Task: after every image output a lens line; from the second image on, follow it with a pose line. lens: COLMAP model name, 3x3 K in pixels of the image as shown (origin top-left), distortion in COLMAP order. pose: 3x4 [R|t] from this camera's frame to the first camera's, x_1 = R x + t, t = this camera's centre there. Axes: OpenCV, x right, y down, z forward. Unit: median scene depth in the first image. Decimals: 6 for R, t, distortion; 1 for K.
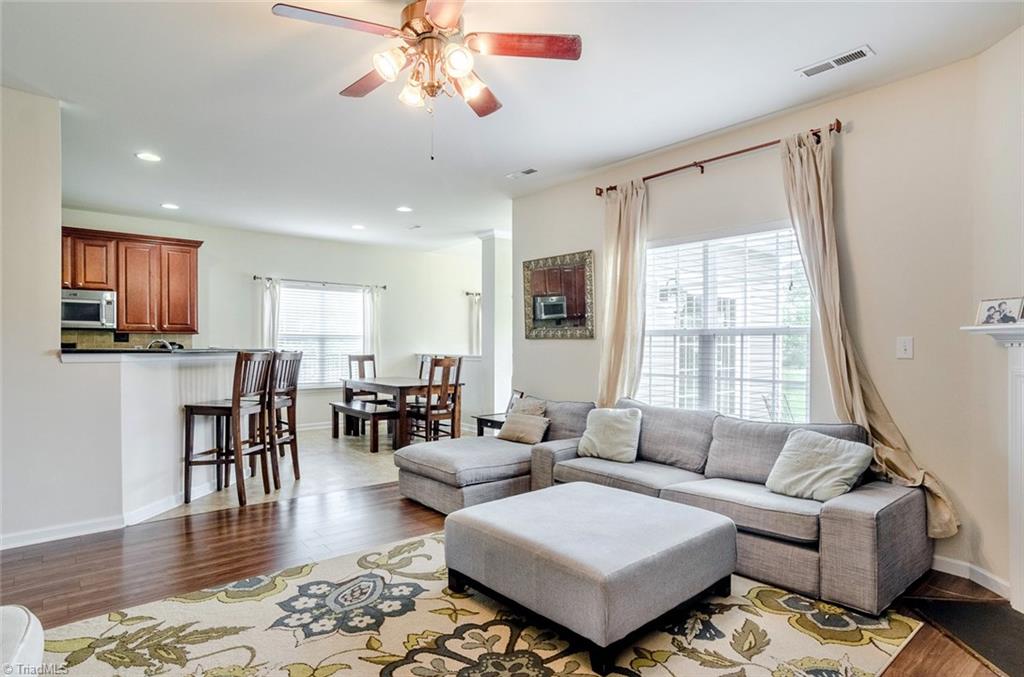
lens RADIAL K [[550.5, 0, 512.0], [0, 550.5, 338.5], [0, 0, 1]] dist [-0.027607, 0.000453]
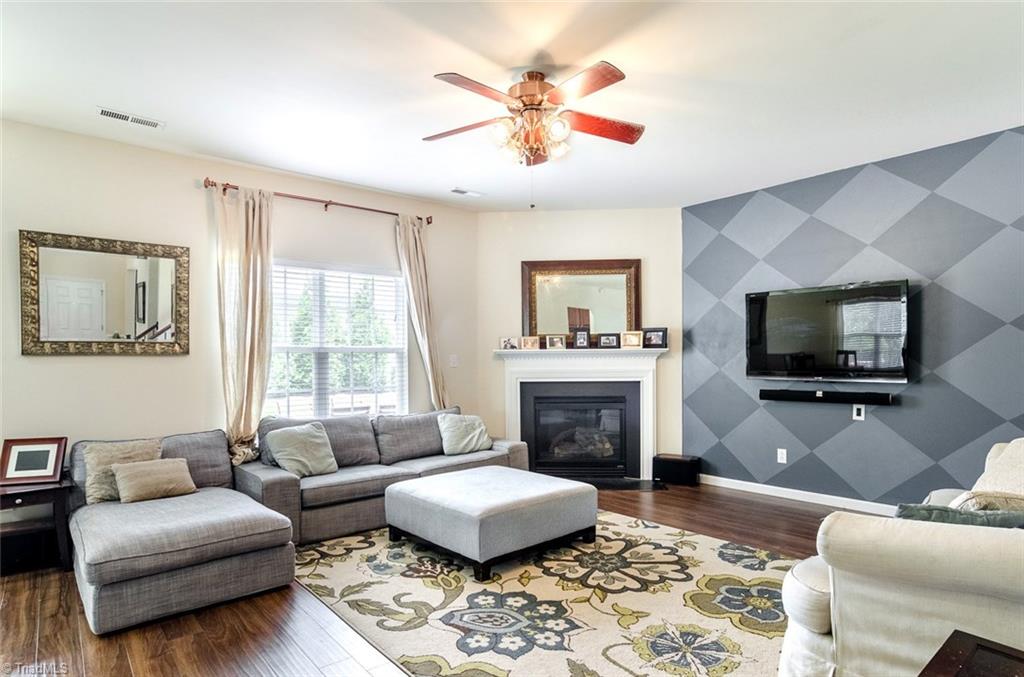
lens RADIAL K [[552.6, 0, 515.8], [0, 552.6, 353.4], [0, 0, 1]] dist [-0.026568, 0.000509]
pose [[-0.007496, 0.005544, 0.999957, -1.318072], [-0.003034, 0.999980, -0.005567, 0.001443], [-0.999967, -0.003075, -0.007479, 1.008371]]
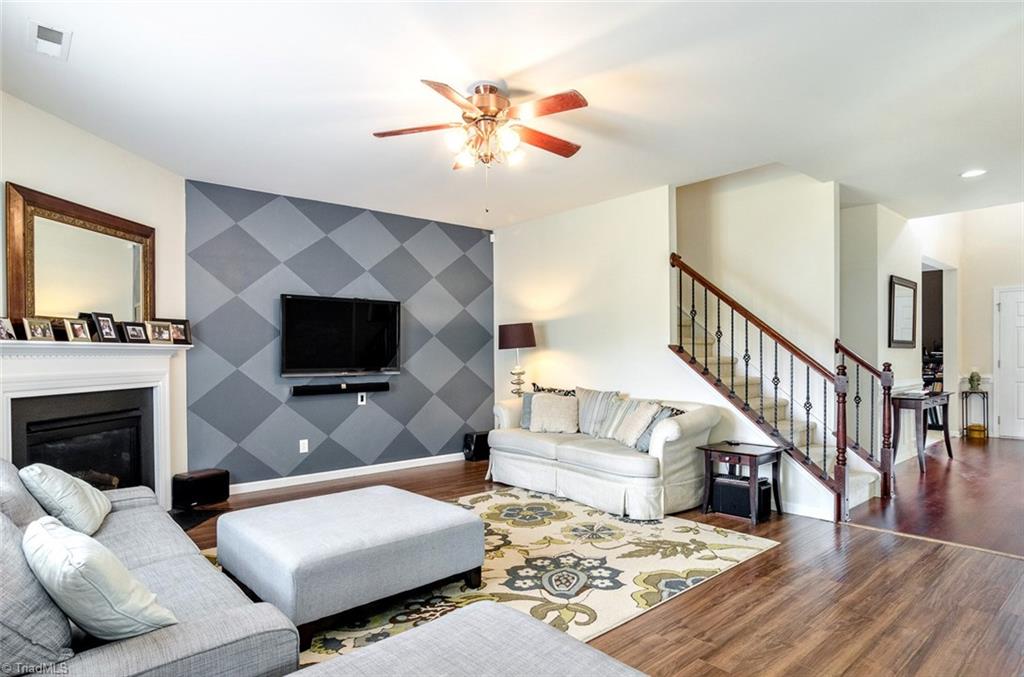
lens RADIAL K [[579.0, 0, 506.7], [0, 579.0, 341.4], [0, 0, 1]] dist [-0.033988, 0.001054]
pose [[-0.999941, 0.005265, -0.009526, -0.168683], [0.005596, 0.999369, -0.035083, 0.027229], [0.009336, -0.035134, -0.999339, 2.275733]]
